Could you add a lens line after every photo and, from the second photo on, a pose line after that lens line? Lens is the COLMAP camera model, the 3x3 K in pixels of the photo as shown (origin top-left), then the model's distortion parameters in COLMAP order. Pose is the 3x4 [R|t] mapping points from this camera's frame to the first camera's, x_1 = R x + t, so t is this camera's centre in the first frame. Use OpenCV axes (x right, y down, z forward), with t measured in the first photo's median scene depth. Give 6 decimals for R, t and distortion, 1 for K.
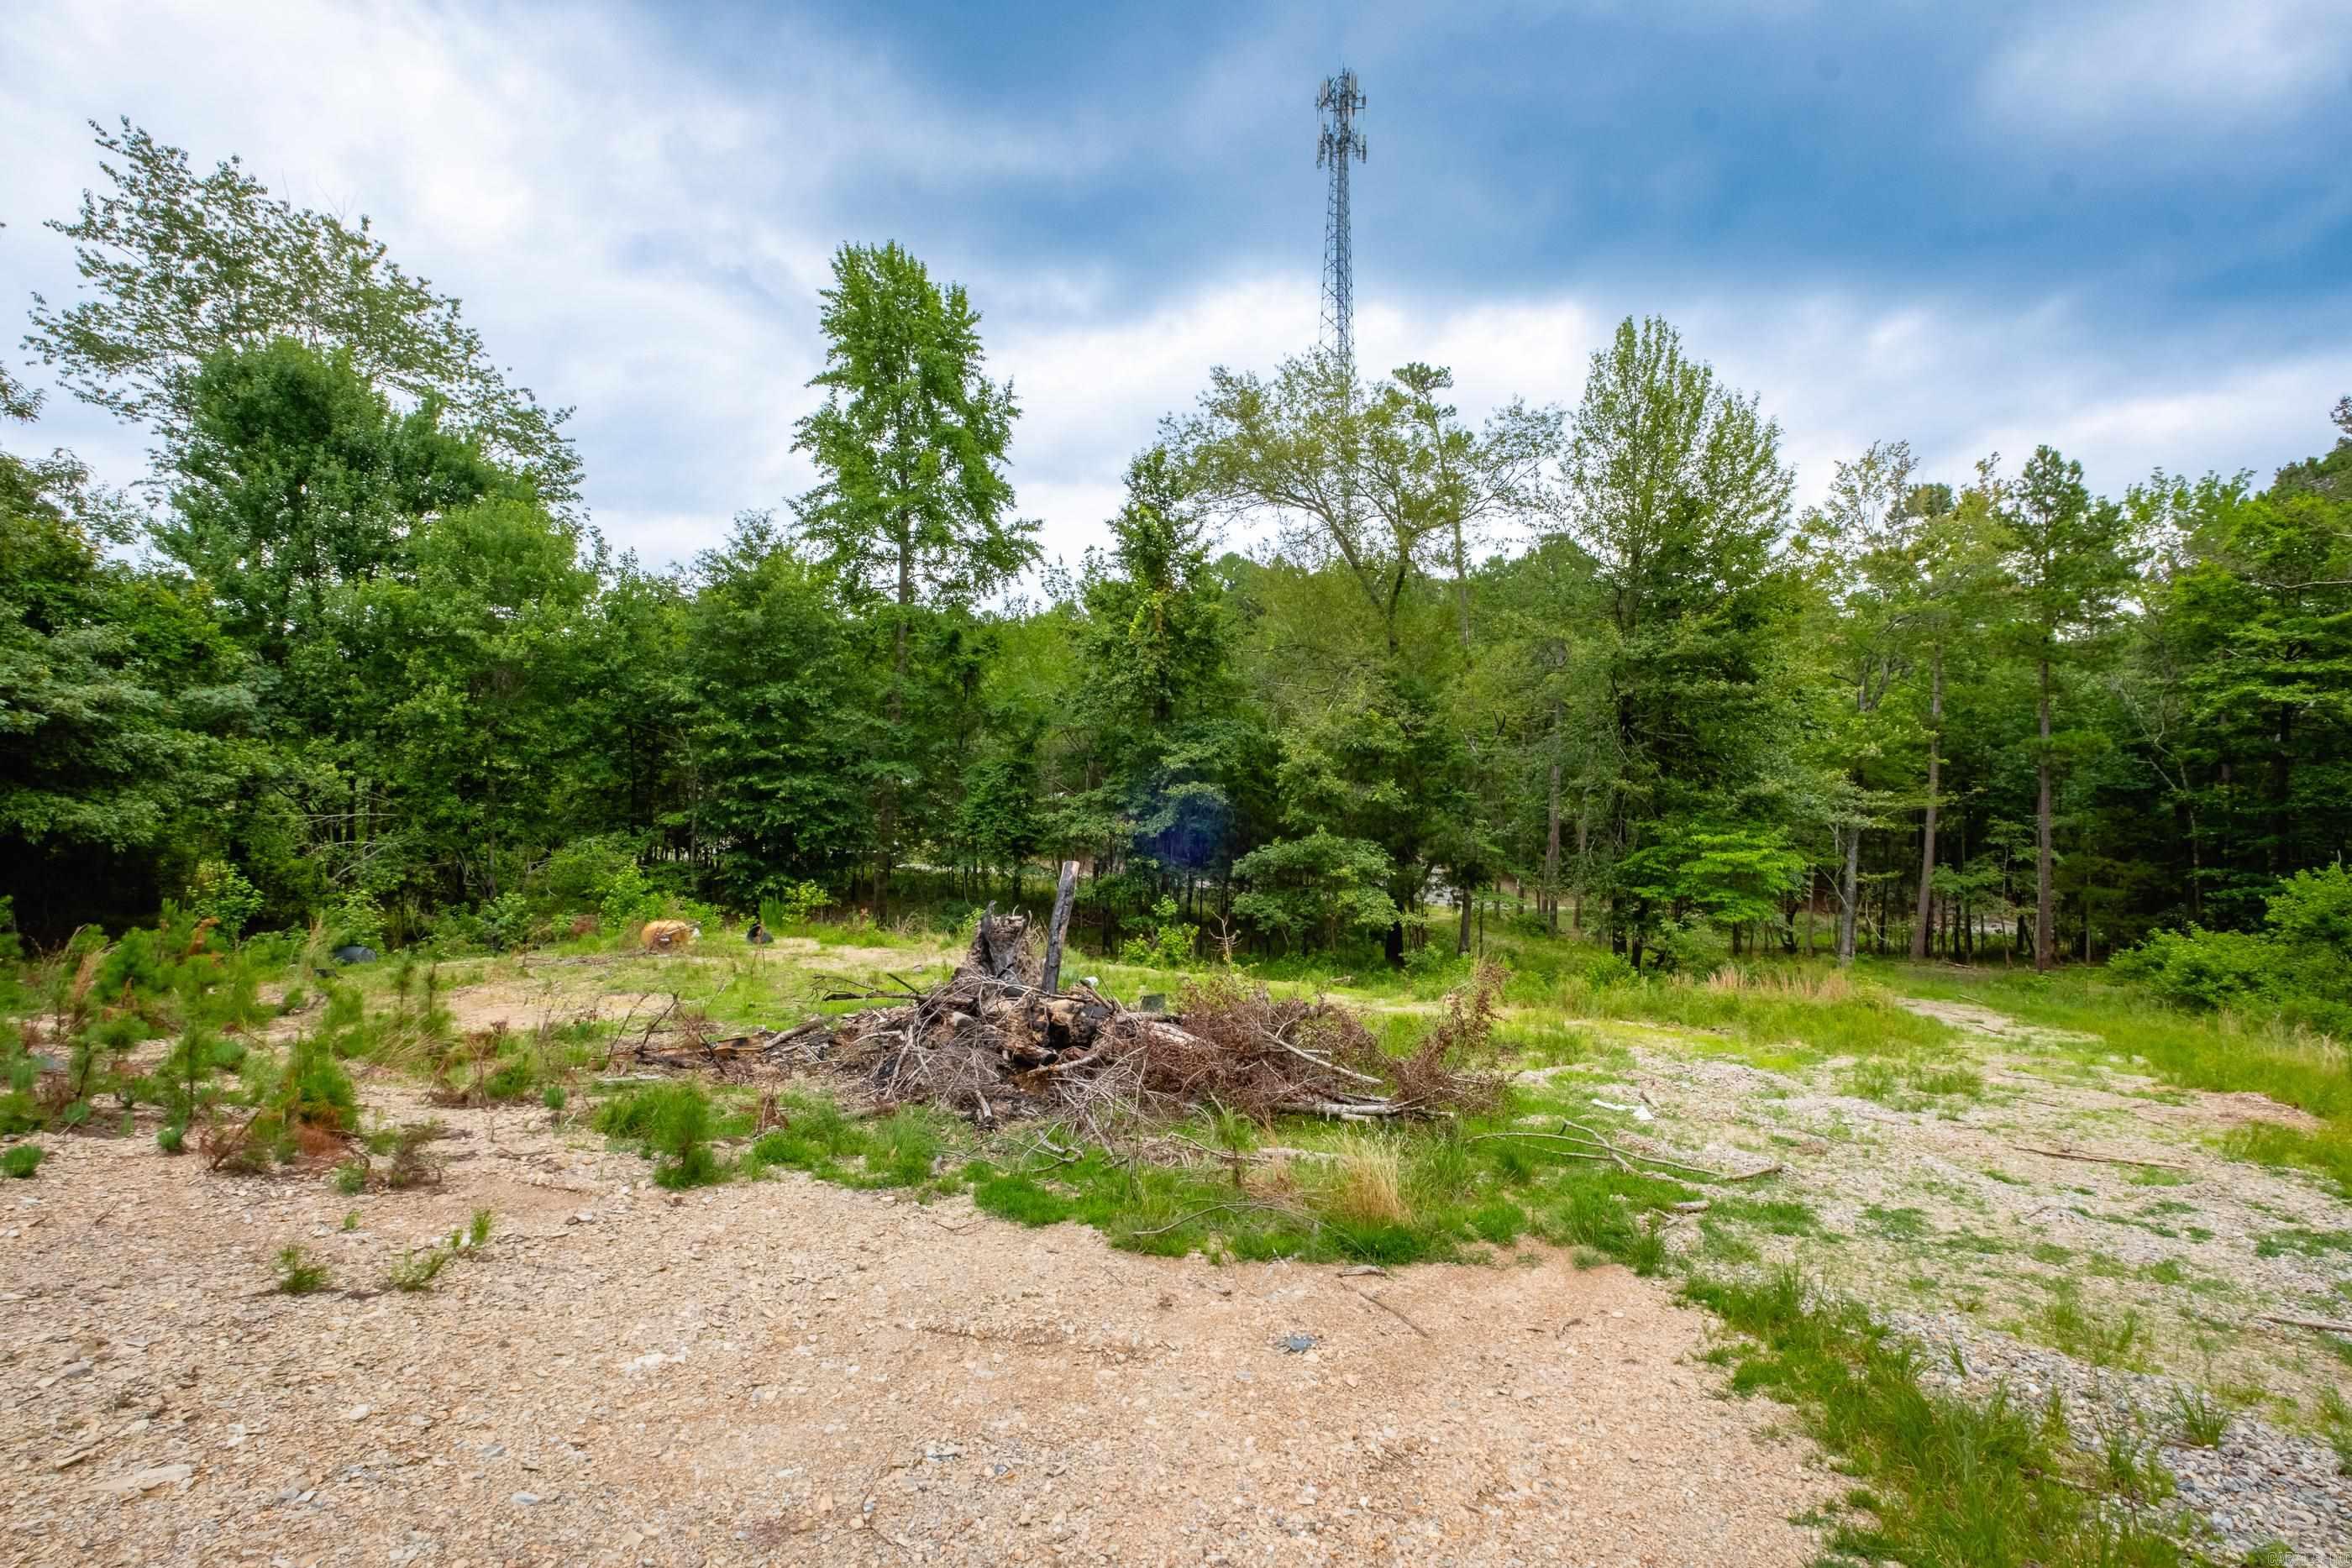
lens RADIAL K [[999.2, 0, 1180.4], [0, 999.2, 794.0], [0, 0, 1]] dist [-0.000205, -0.000810]
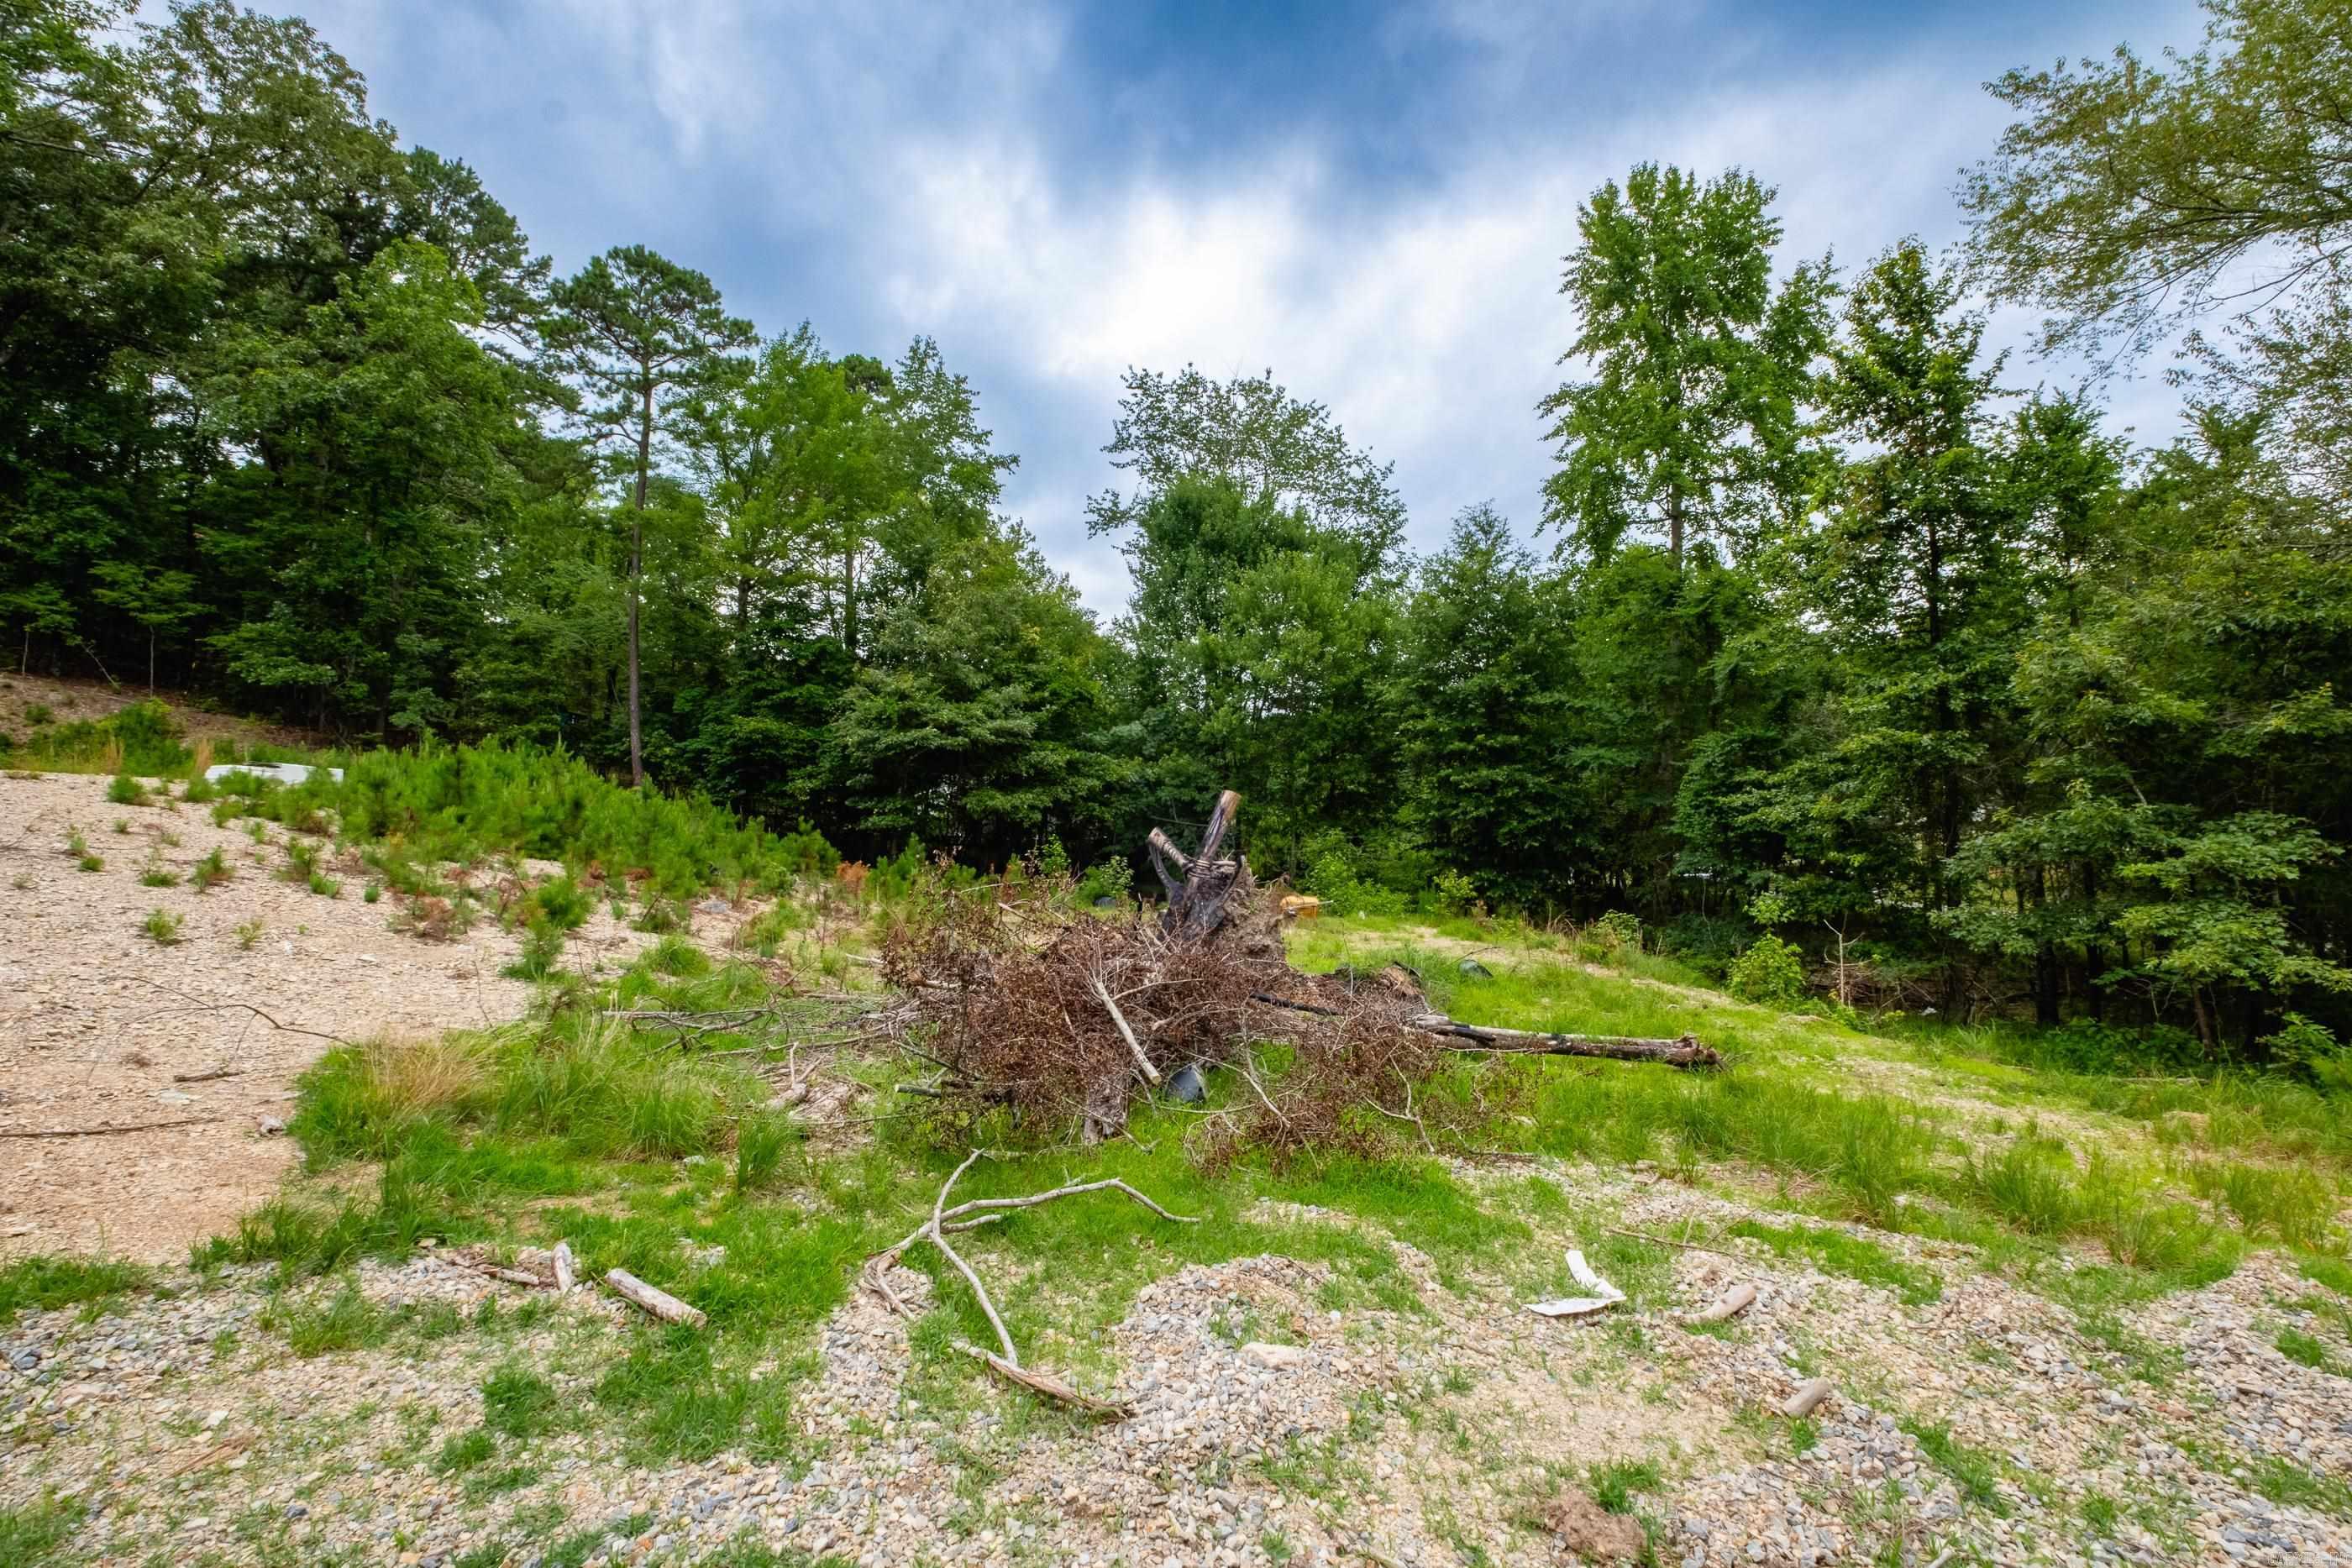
lens RADIAL K [[999.2, 0, 1180.4], [0, 999.2, 794.0], [0, 0, 1]] dist [-0.000205, -0.000810]
pose [[0.524977, -0.030989, -0.850552, 0.229997], [-0.013498, 0.998908, -0.044726, 0.046546], [0.851009, 0.034961, 0.523986, 0.216034]]
